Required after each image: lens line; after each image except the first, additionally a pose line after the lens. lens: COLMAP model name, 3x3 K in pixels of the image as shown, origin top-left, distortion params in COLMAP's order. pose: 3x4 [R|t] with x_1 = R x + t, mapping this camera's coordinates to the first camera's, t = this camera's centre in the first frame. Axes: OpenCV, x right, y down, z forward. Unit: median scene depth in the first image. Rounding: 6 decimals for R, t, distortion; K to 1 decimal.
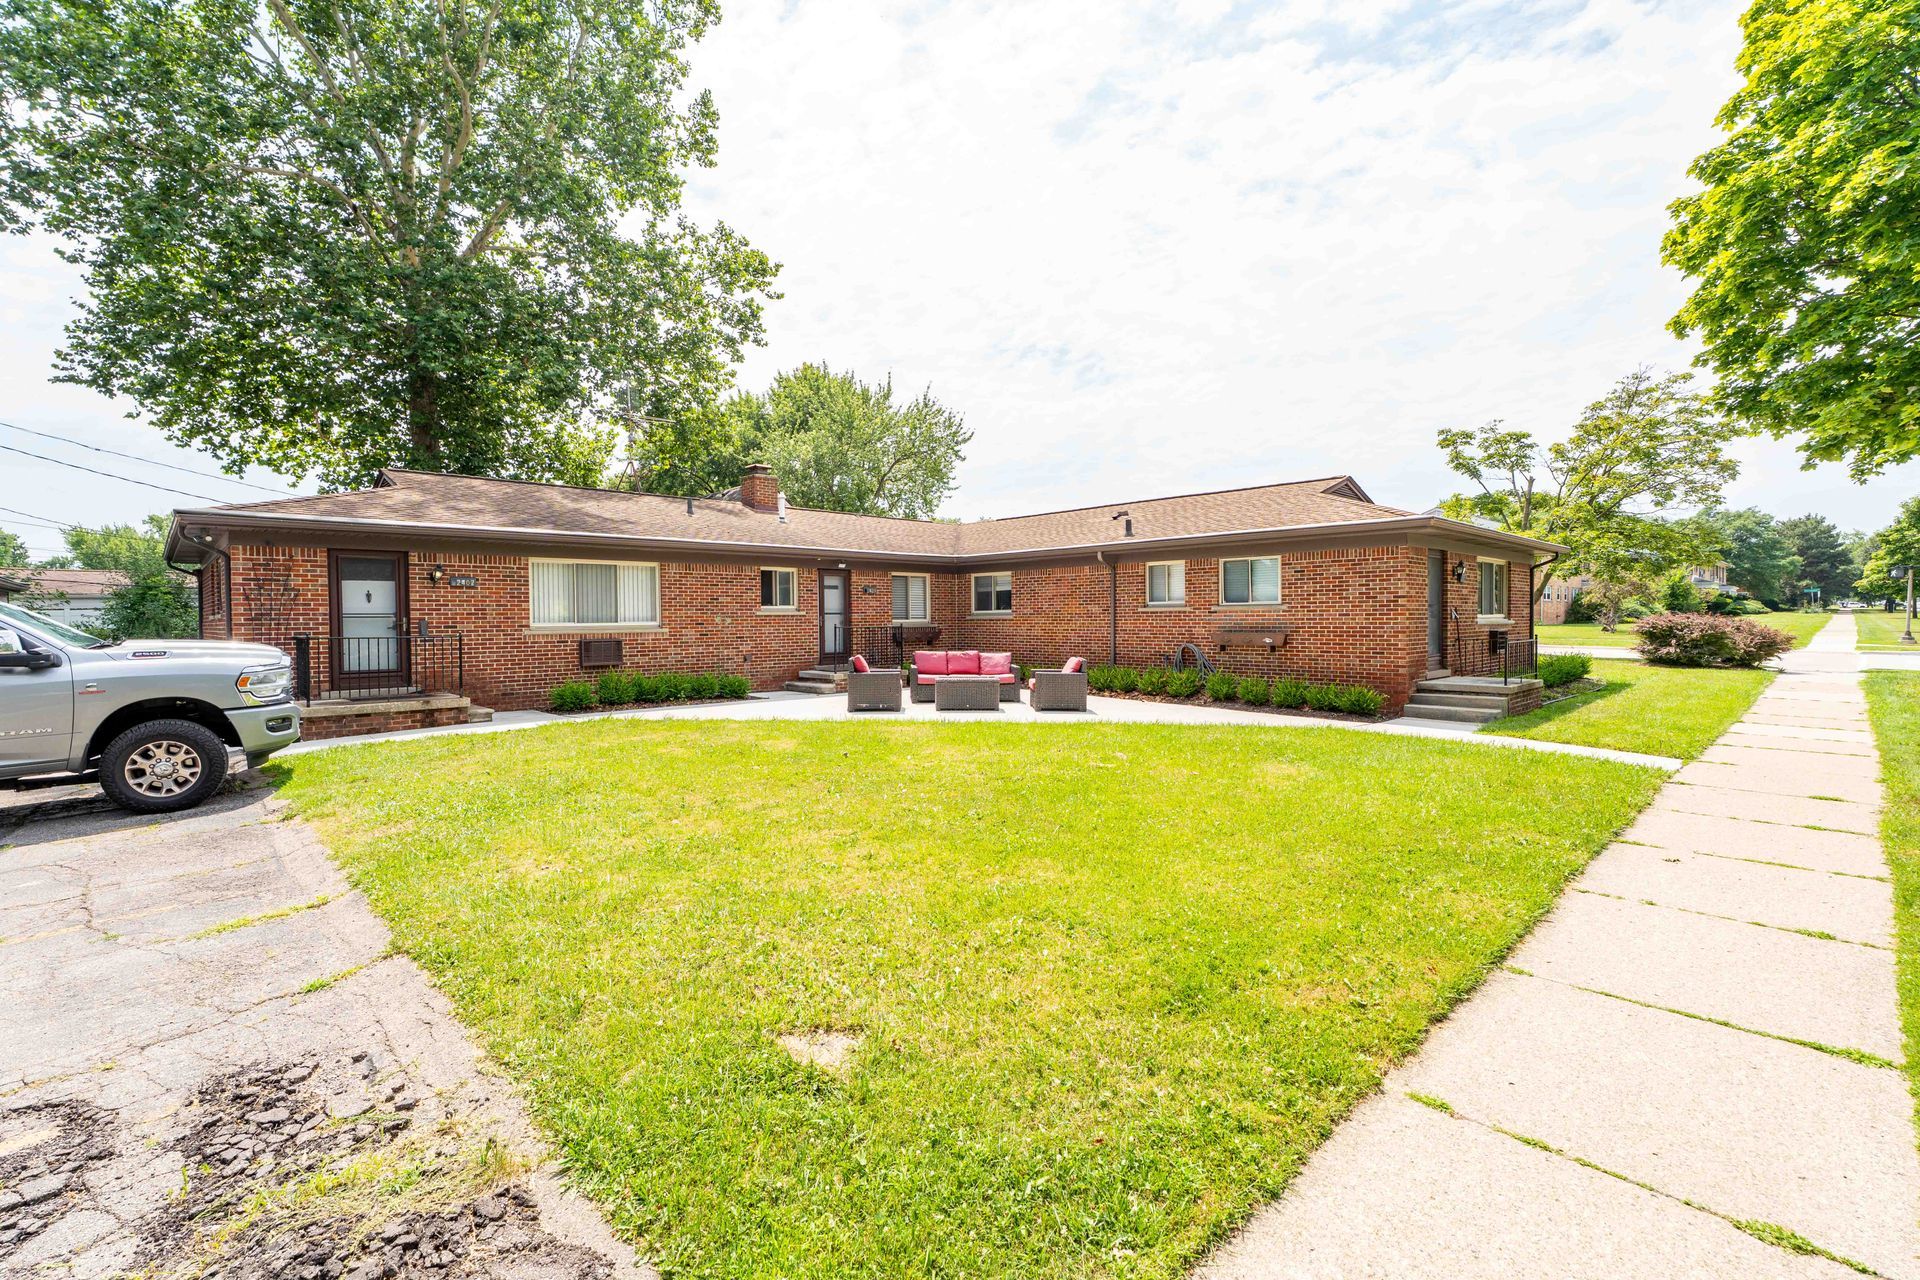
lens RADIAL K [[856.4, 0, 949.9], [0, 856.4, 609.5], [0, 0, 1]] dist [-0.000465, 0.000264]
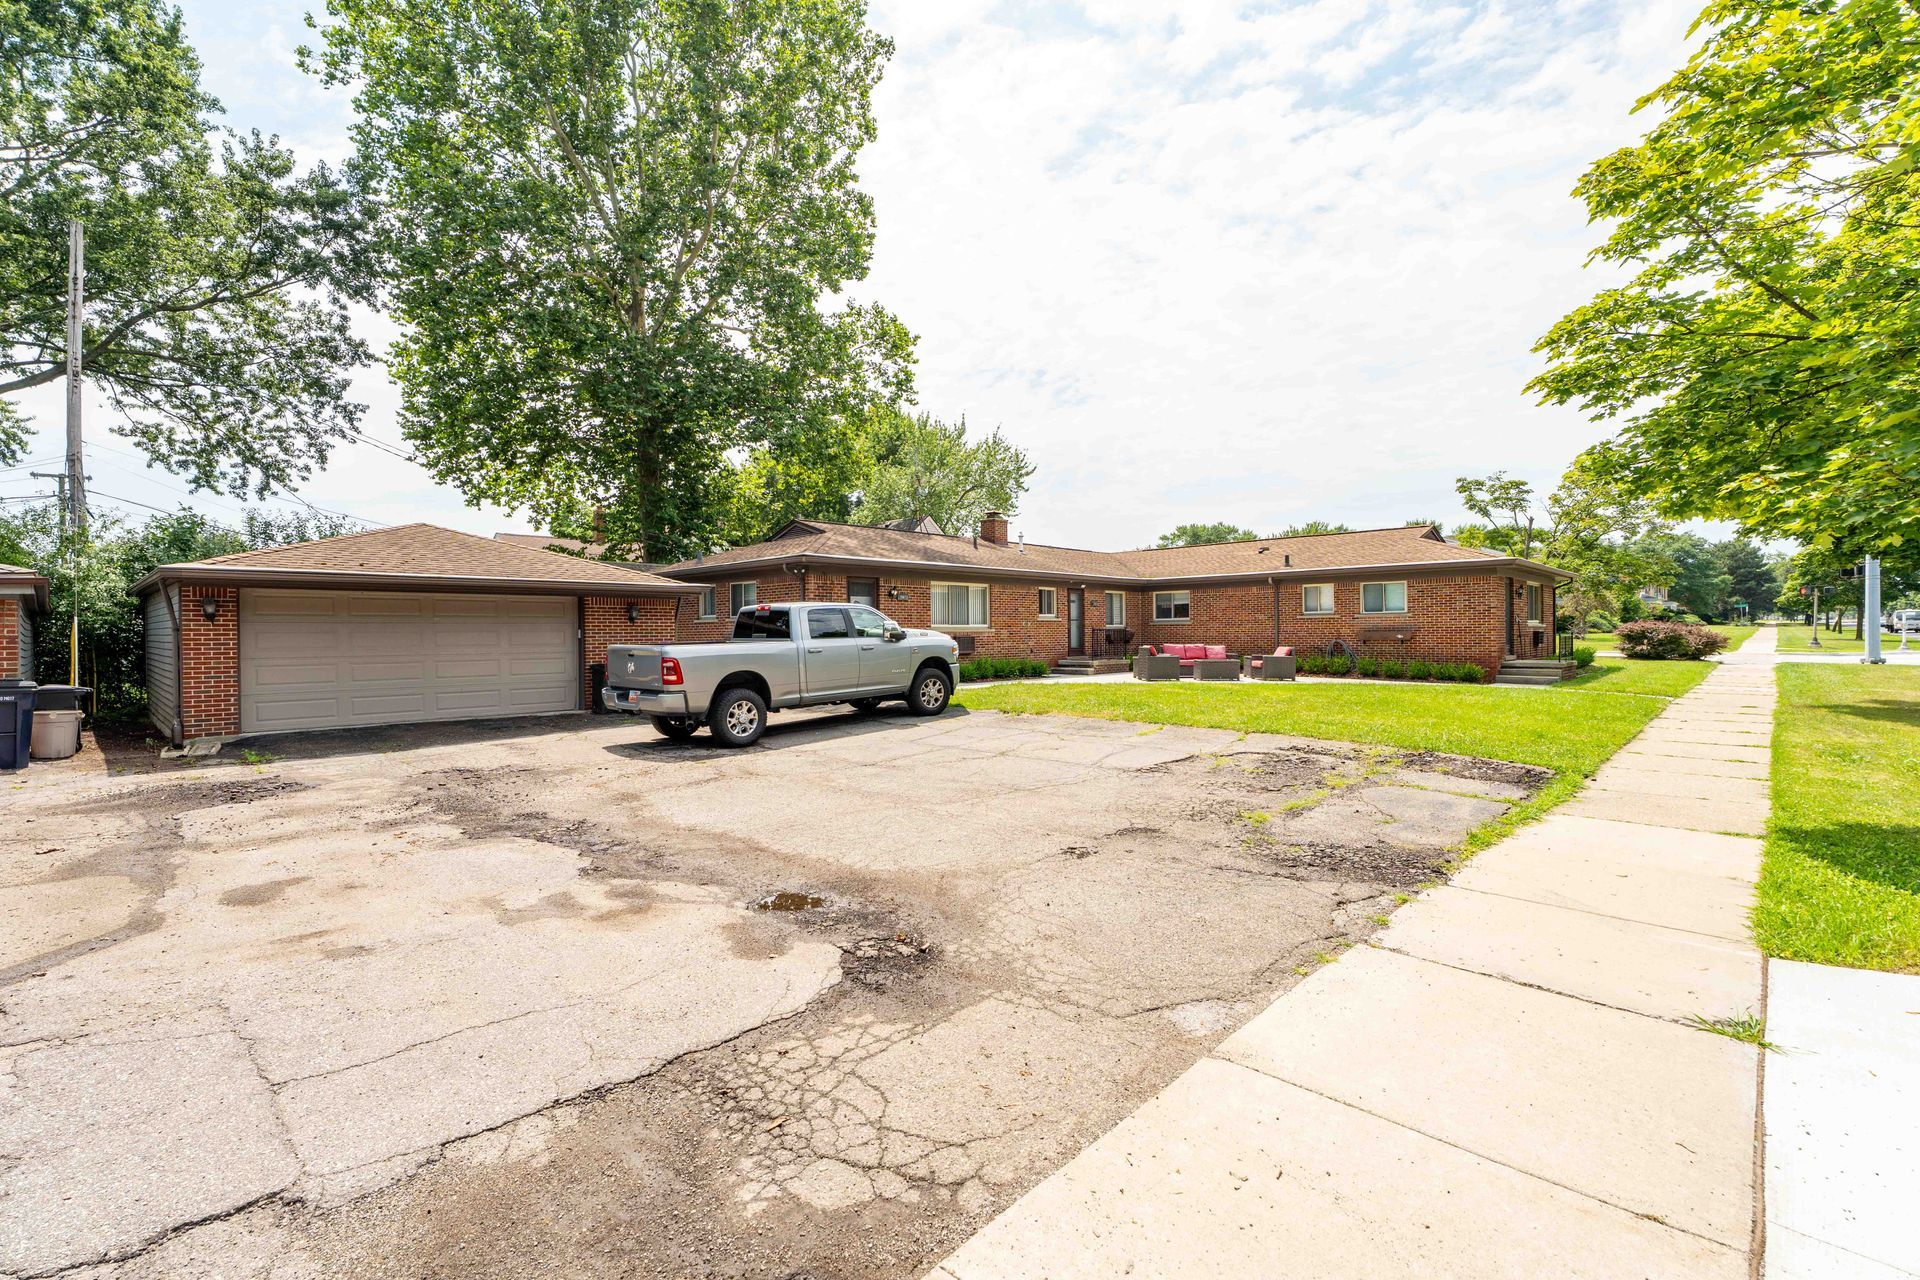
lens RADIAL K [[849.5, 0, 951.1], [0, 849.5, 631.4], [0, 0, 1]] dist [0.001268, 0.000325]
pose [[0.999152, -0.000190, 0.041172, -0.257516], [-0.000146, 0.999967, 0.008153, 0.007762], [-0.041172, -0.008152, 0.999119, -0.253426]]
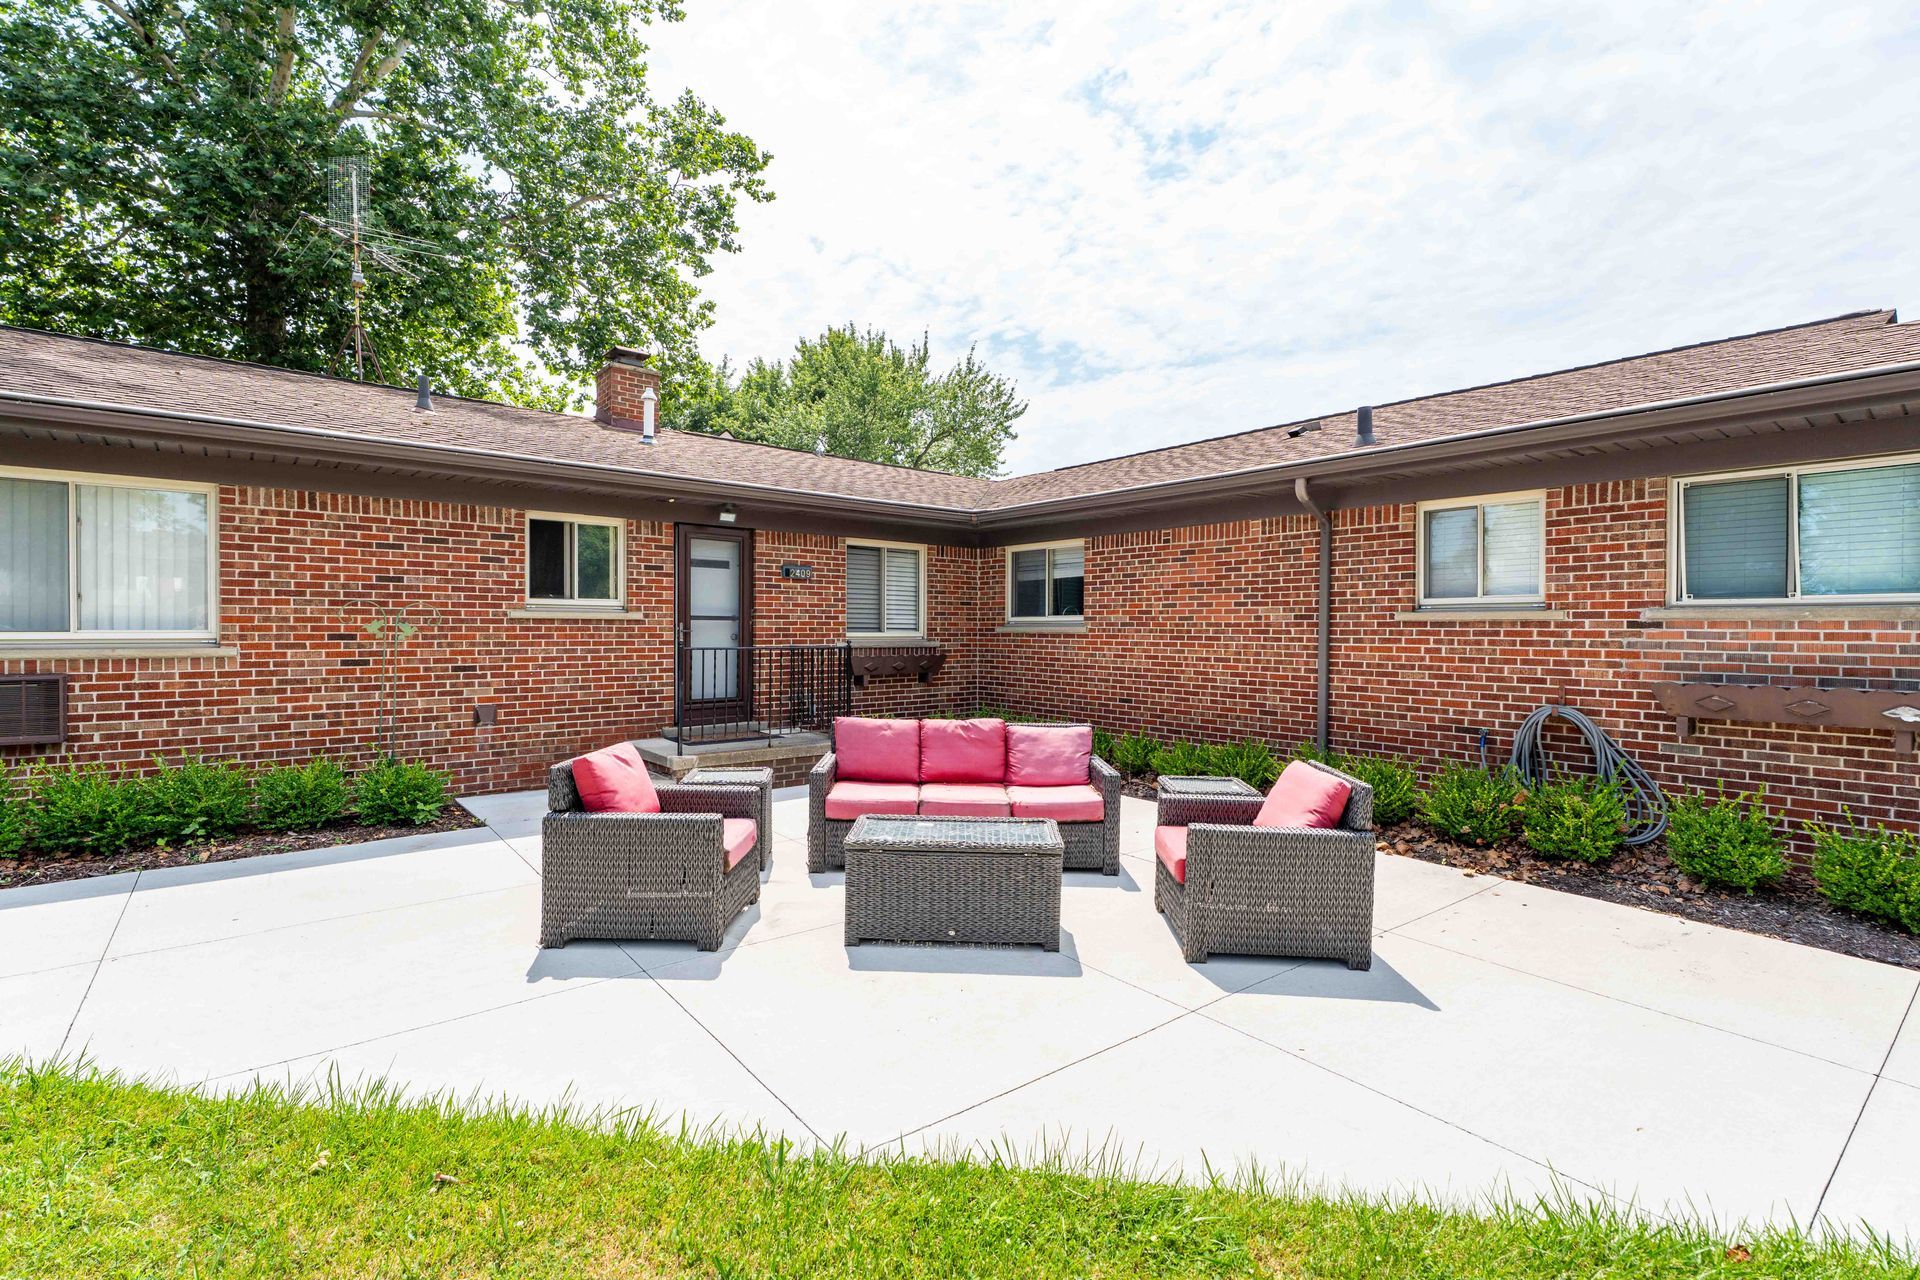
lens RADIAL K [[849.5, 0, 951.1], [0, 849.5, 631.4], [0, 0, 1]] dist [0.001268, 0.000325]
pose [[0.997882, 0.013591, -0.063613, 0.018161], [-0.012732, 0.999823, 0.013884, 0.002553], [0.063791, -0.013045, 0.997878, 0.344636]]
